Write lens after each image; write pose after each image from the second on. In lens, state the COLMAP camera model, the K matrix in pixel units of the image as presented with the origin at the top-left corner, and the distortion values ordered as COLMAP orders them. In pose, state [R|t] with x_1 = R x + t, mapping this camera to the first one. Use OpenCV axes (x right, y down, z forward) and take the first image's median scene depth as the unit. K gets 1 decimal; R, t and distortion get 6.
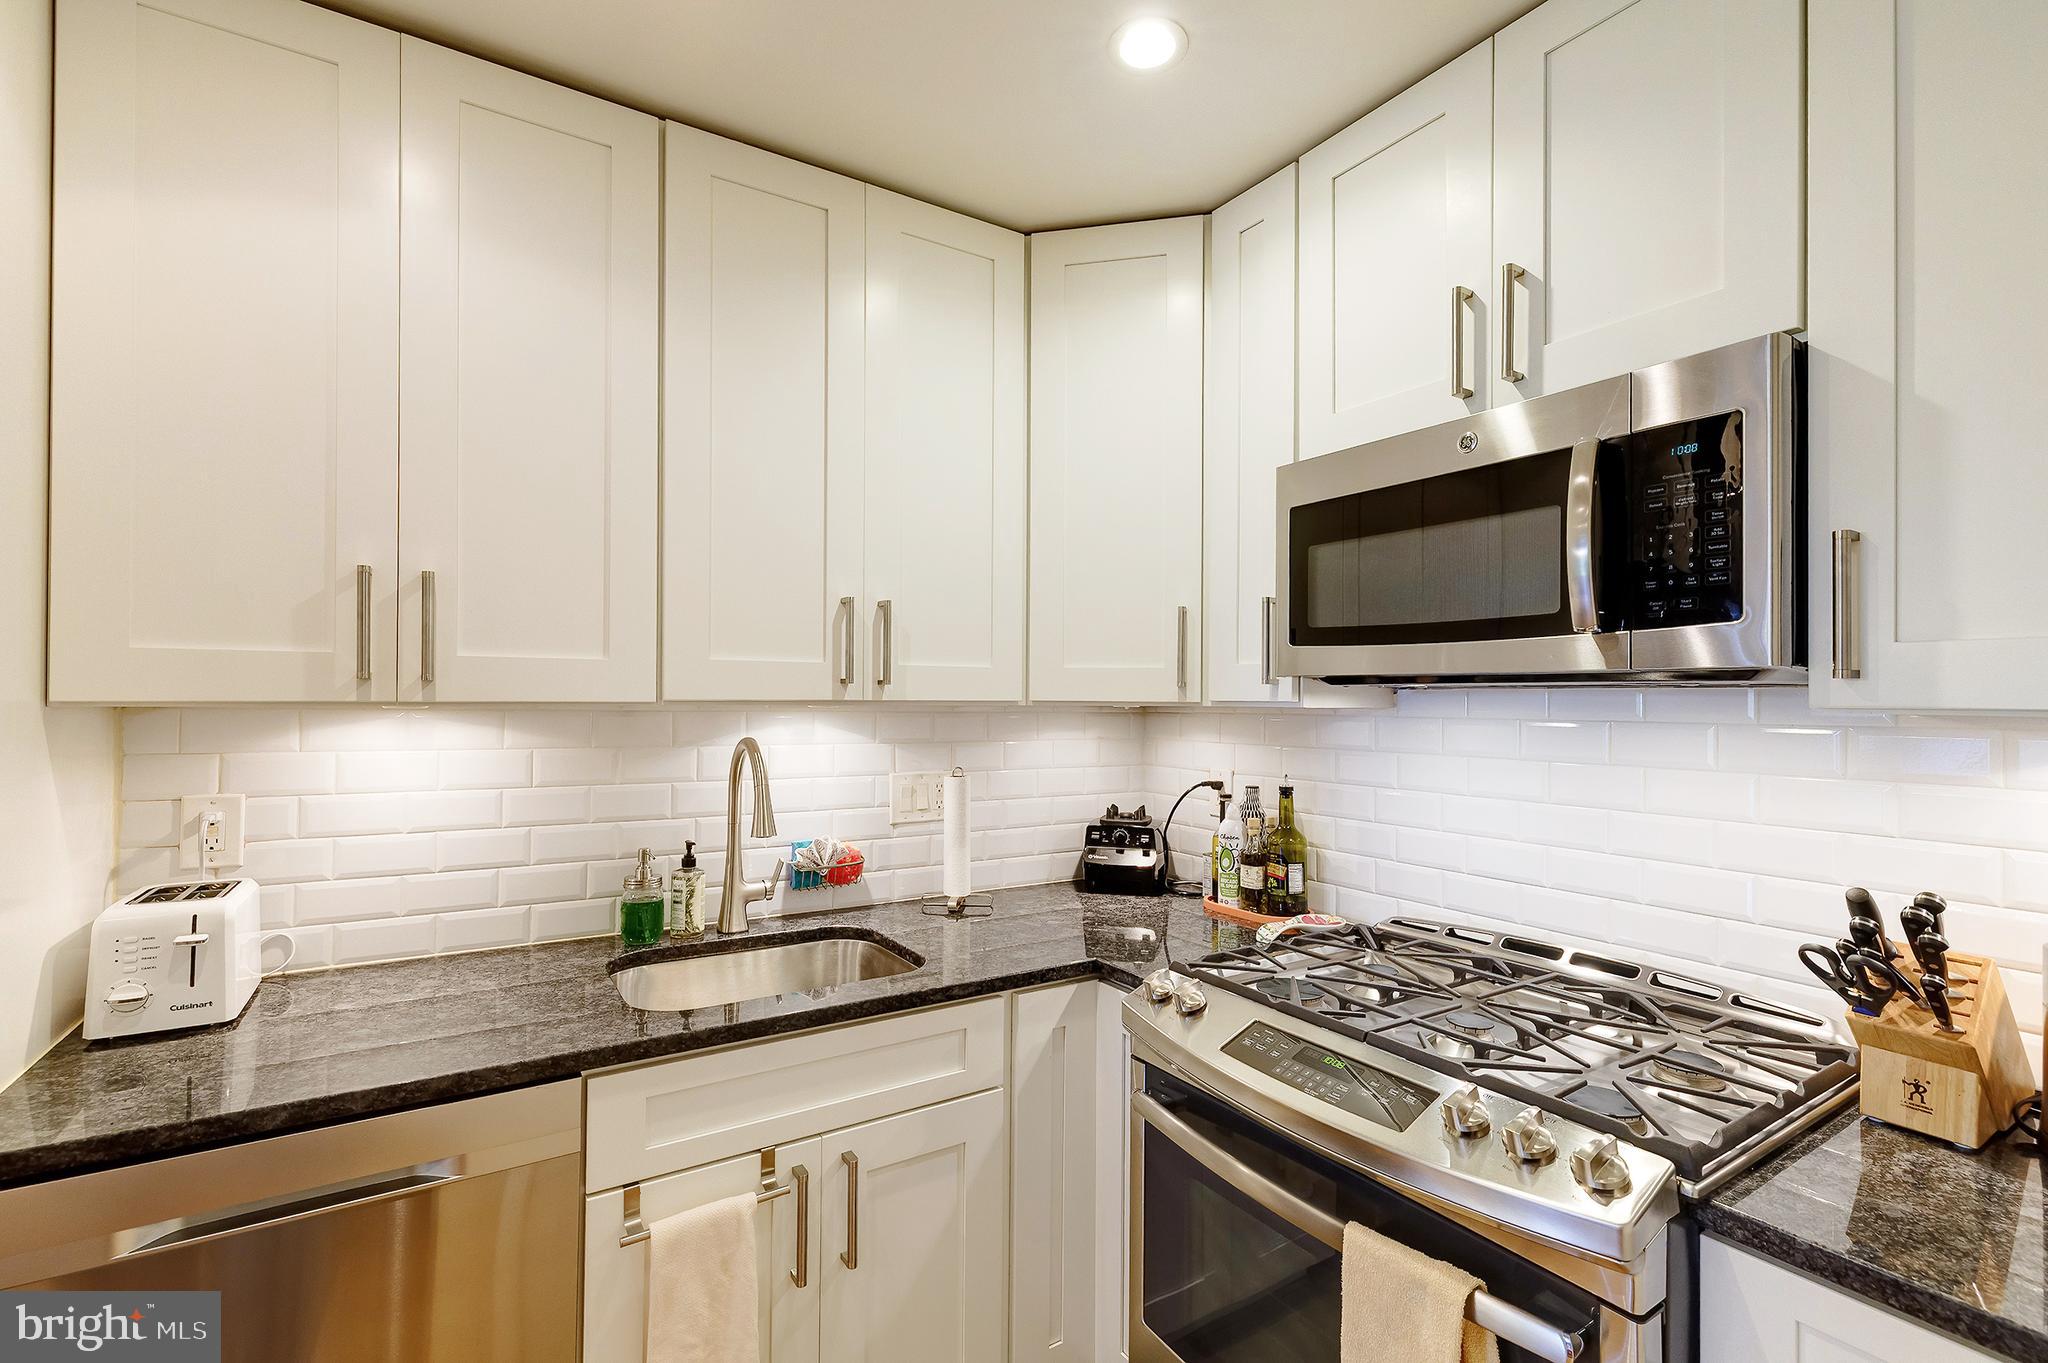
lens RADIAL K [[904.4, 0, 1024.0], [0, 904.4, 681.5], [0, 0, 1]] dist [-0.001873, -0.000418]
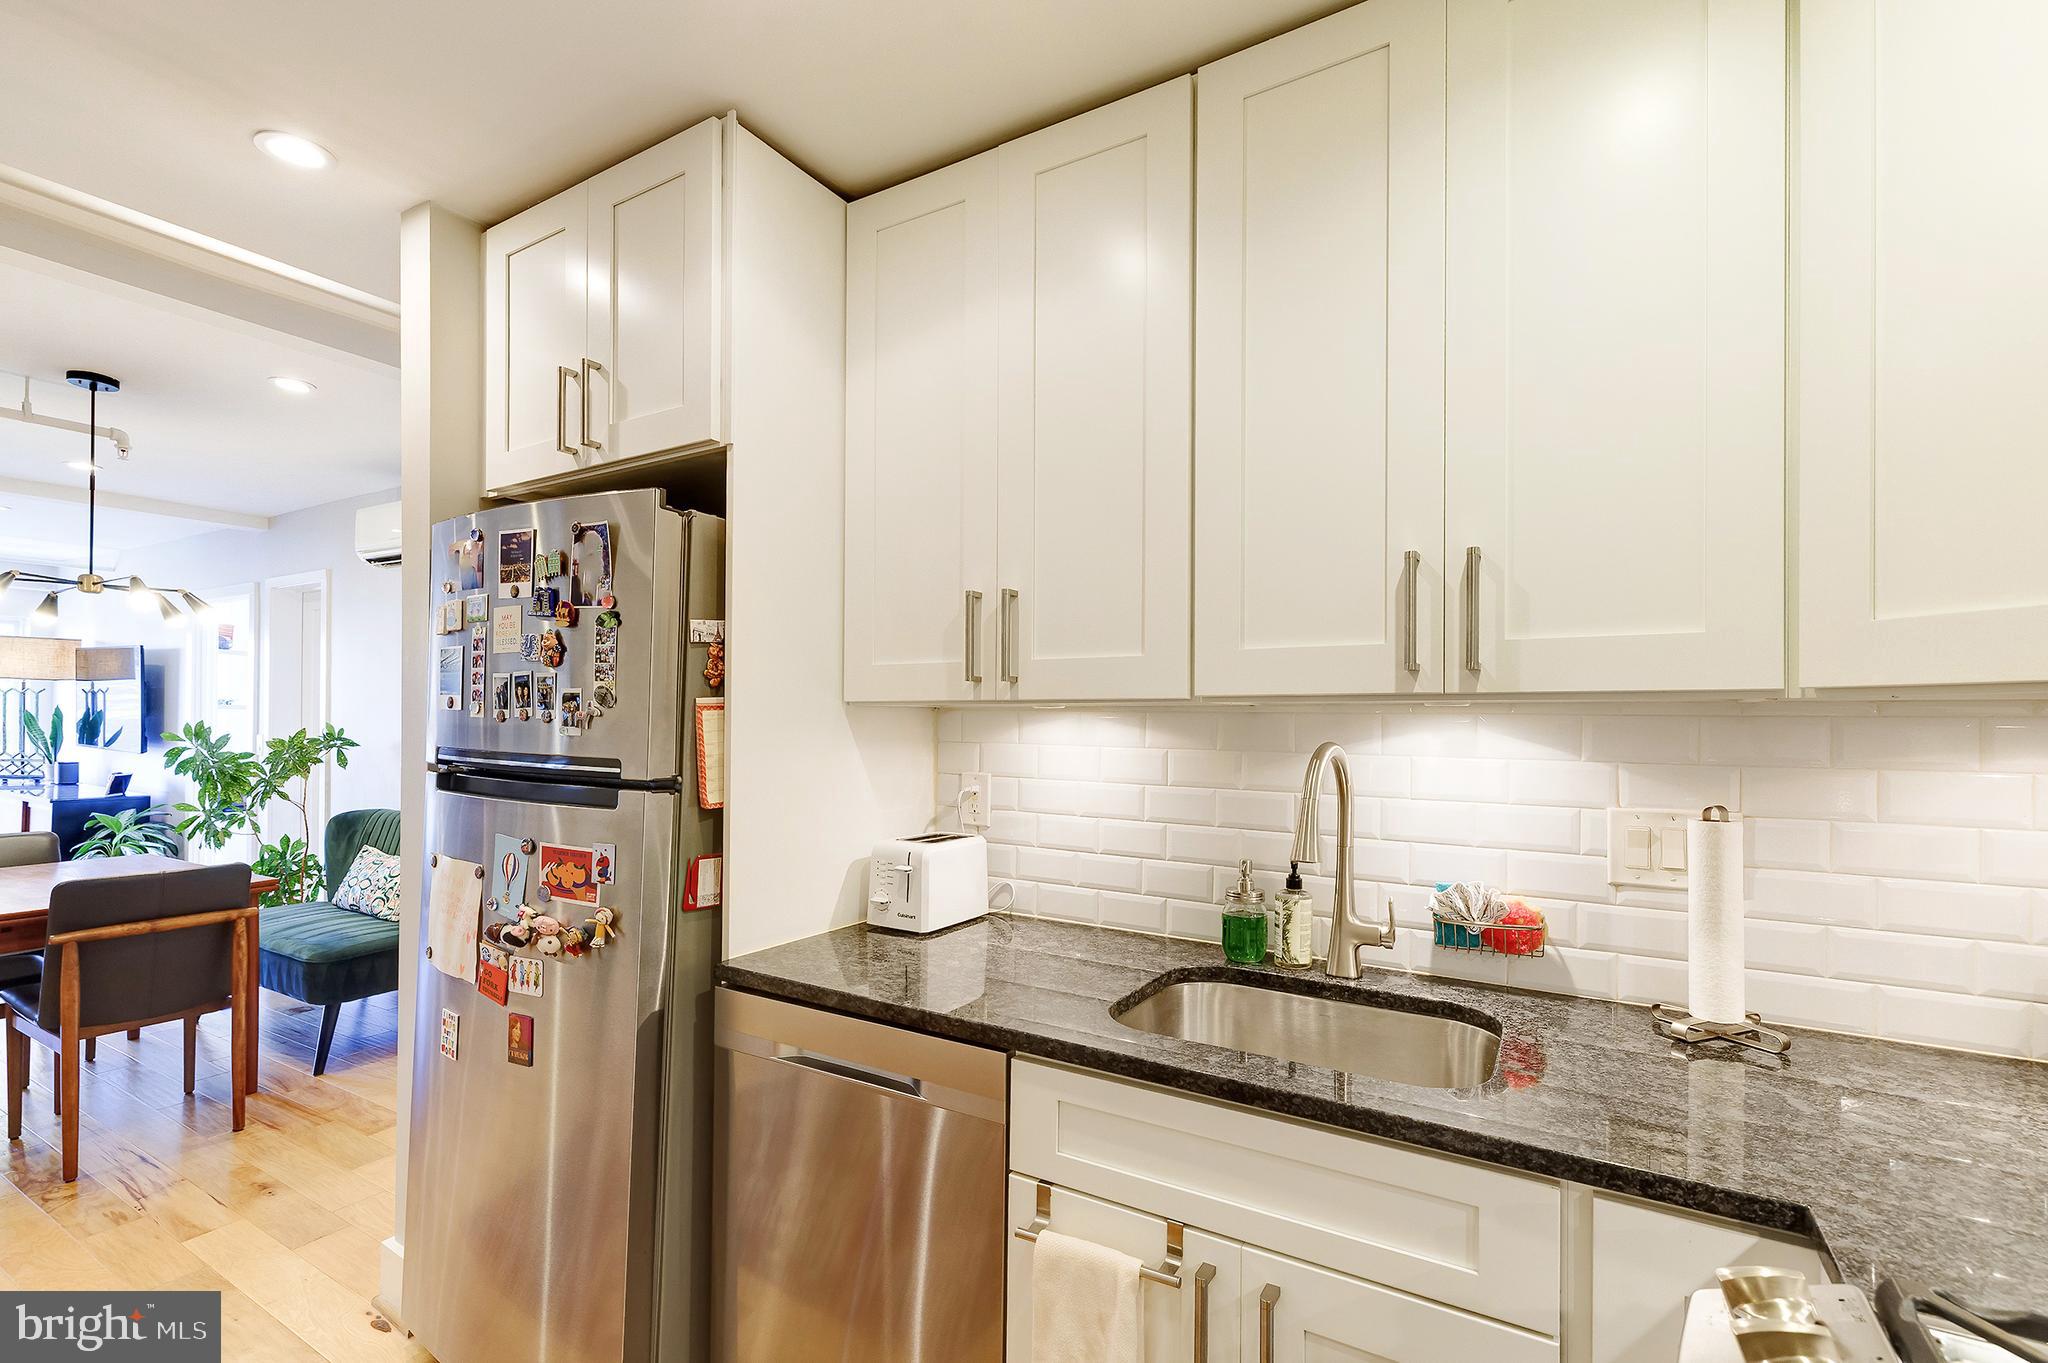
lens RADIAL K [[902.3, 0, 1022.5], [0, 902.3, 707.4], [0, 0, 1]] dist [0.001734, -0.000023]
pose [[0.444163, -0.014543, -0.895828, 0.319003], [0.014342, 0.999856, -0.009120, 0.034401], [0.895831, -0.008798, 0.444308, 0.391997]]
